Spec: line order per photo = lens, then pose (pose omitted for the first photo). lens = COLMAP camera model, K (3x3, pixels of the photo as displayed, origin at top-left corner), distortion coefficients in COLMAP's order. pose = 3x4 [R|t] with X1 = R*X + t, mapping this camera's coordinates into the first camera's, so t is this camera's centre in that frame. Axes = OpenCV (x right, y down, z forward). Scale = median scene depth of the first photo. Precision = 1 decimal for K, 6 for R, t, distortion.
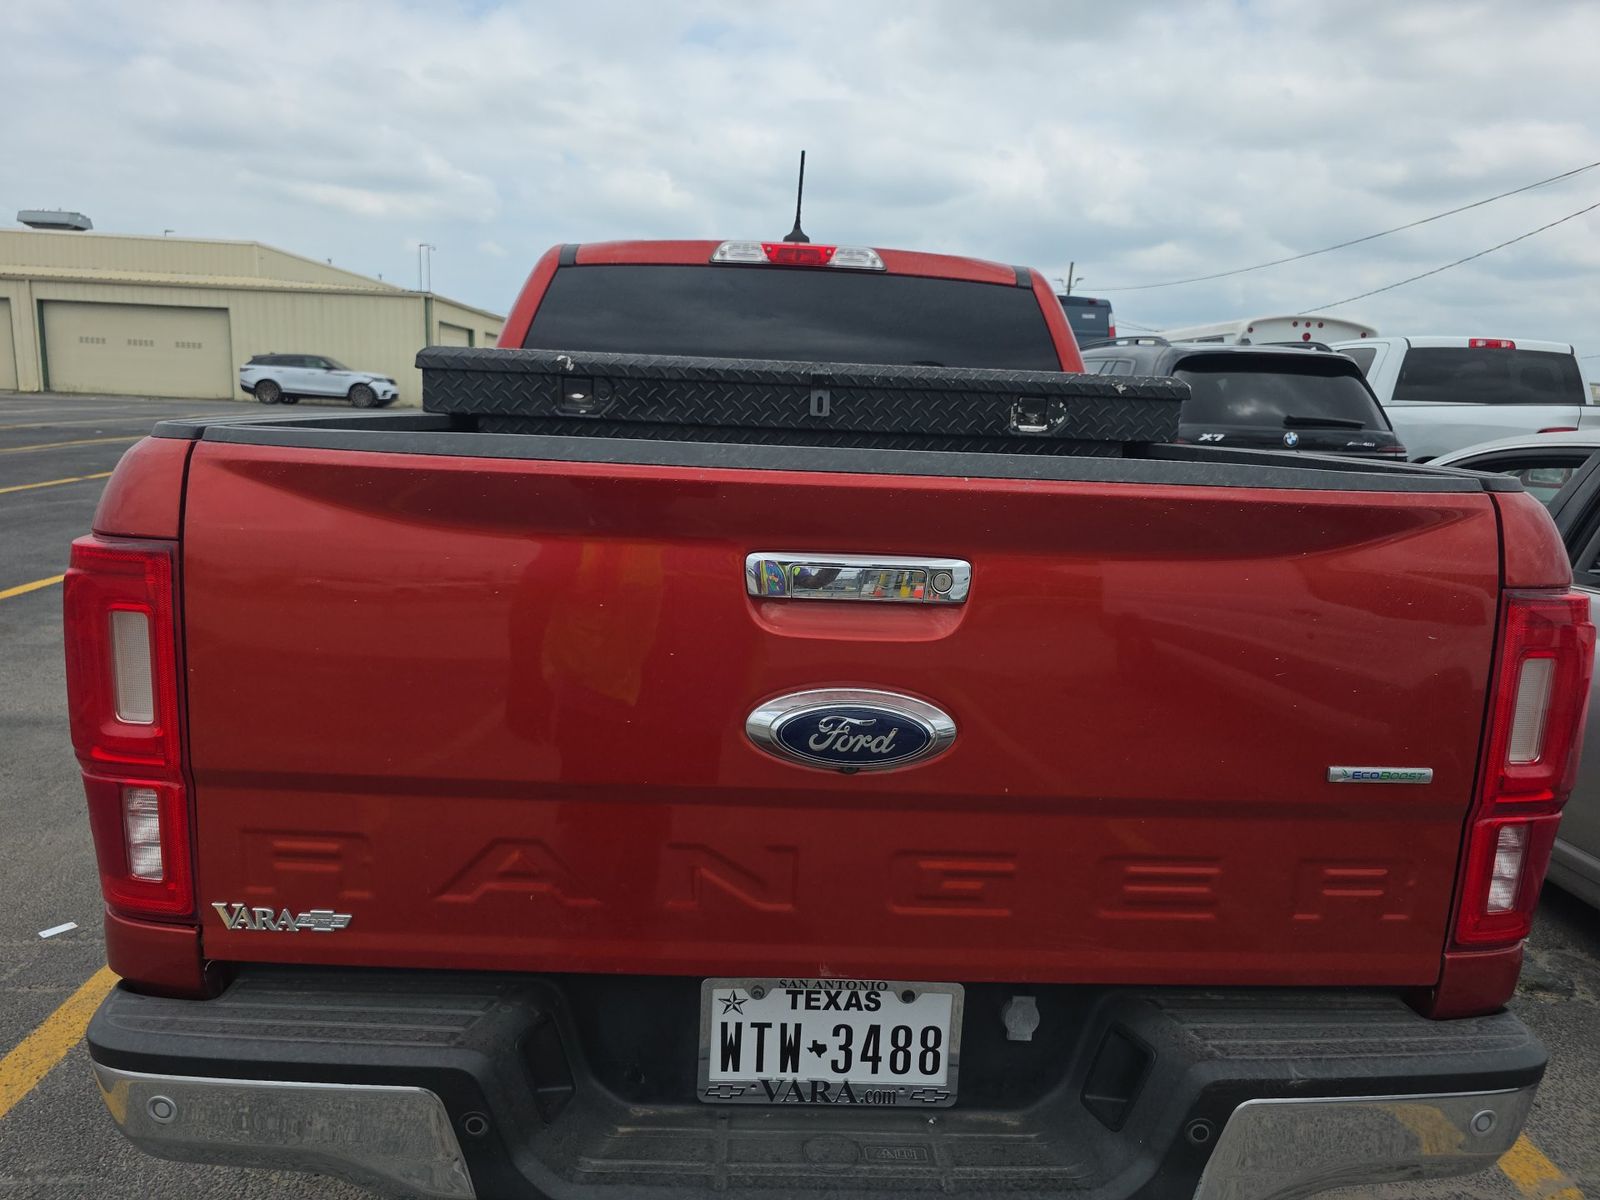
lens RADIAL K [[1103.2, 0, 788.0], [0, 1103.2, 595.2], [0, 0, 1]] dist [0.071225, -0.068004]
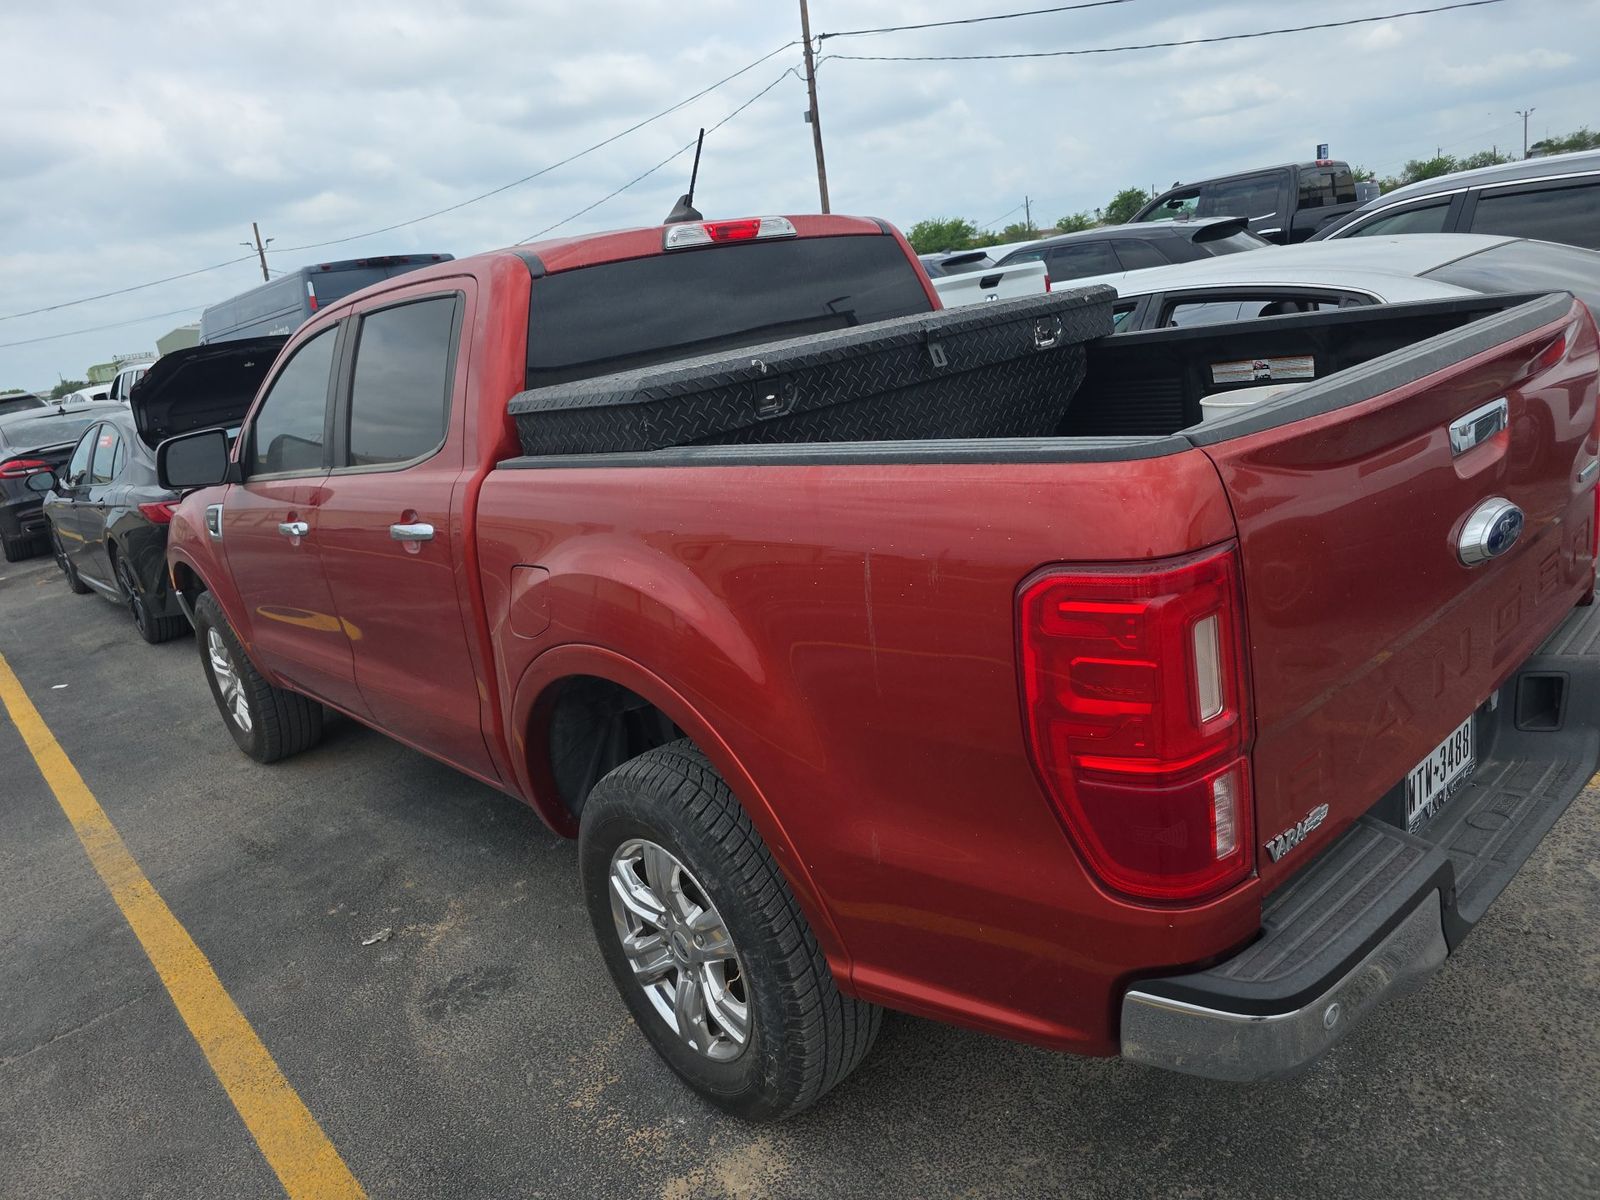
lens RADIAL K [[1116.8, 0, 800.0], [0, 1116.8, 600.0], [0, 0, 1]] dist [0.036543, -0.043639]
pose [[0.744478, -0.323525, 0.584024, -0.628185], [0.295646, 0.944060, 0.146099, -0.113586], [-0.598620, 0.063896, 0.798481, 0.154691]]
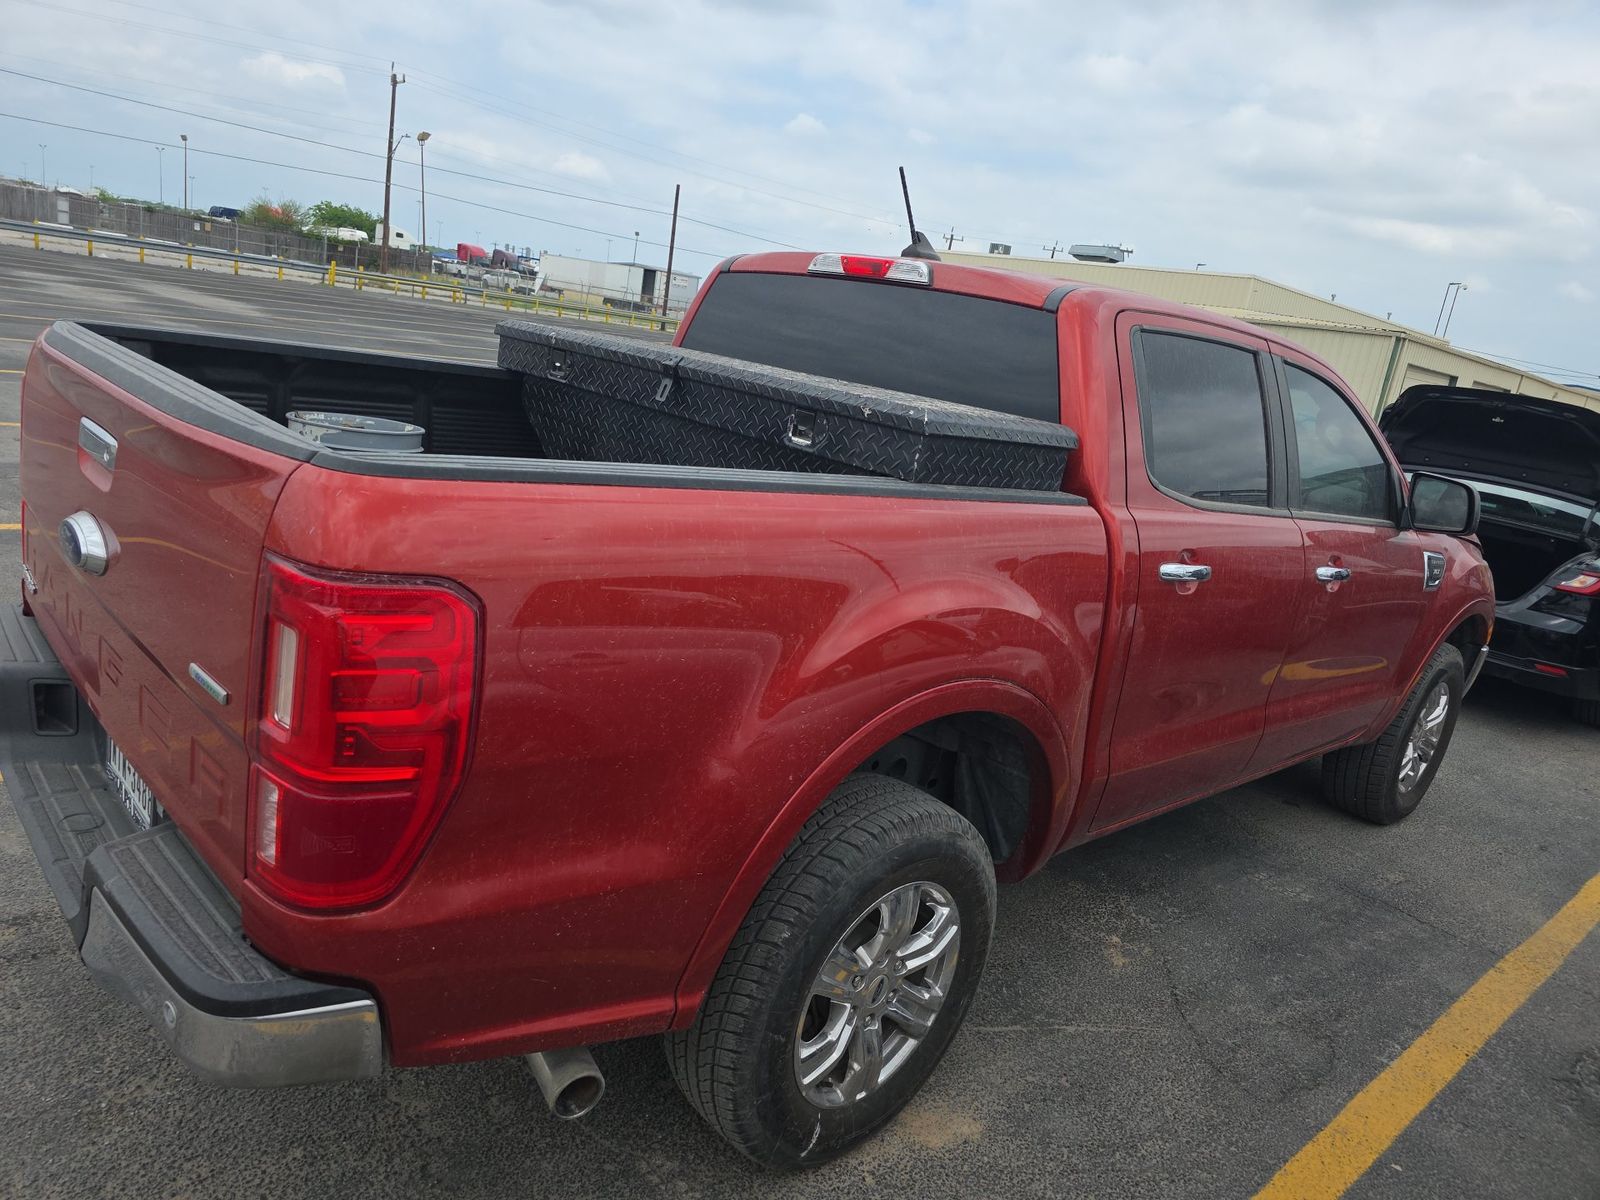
lens RADIAL K [[1103.2, 0, 788.0], [0, 1103.2, 595.2], [0, 0, 1]] dist [0.071225, -0.068004]
pose [[0.642412, 0.240525, -0.727636, 0.753965], [-0.262047, 0.961182, 0.086370, -0.079972], [0.720165, 0.135189, 0.680504, 0.274407]]
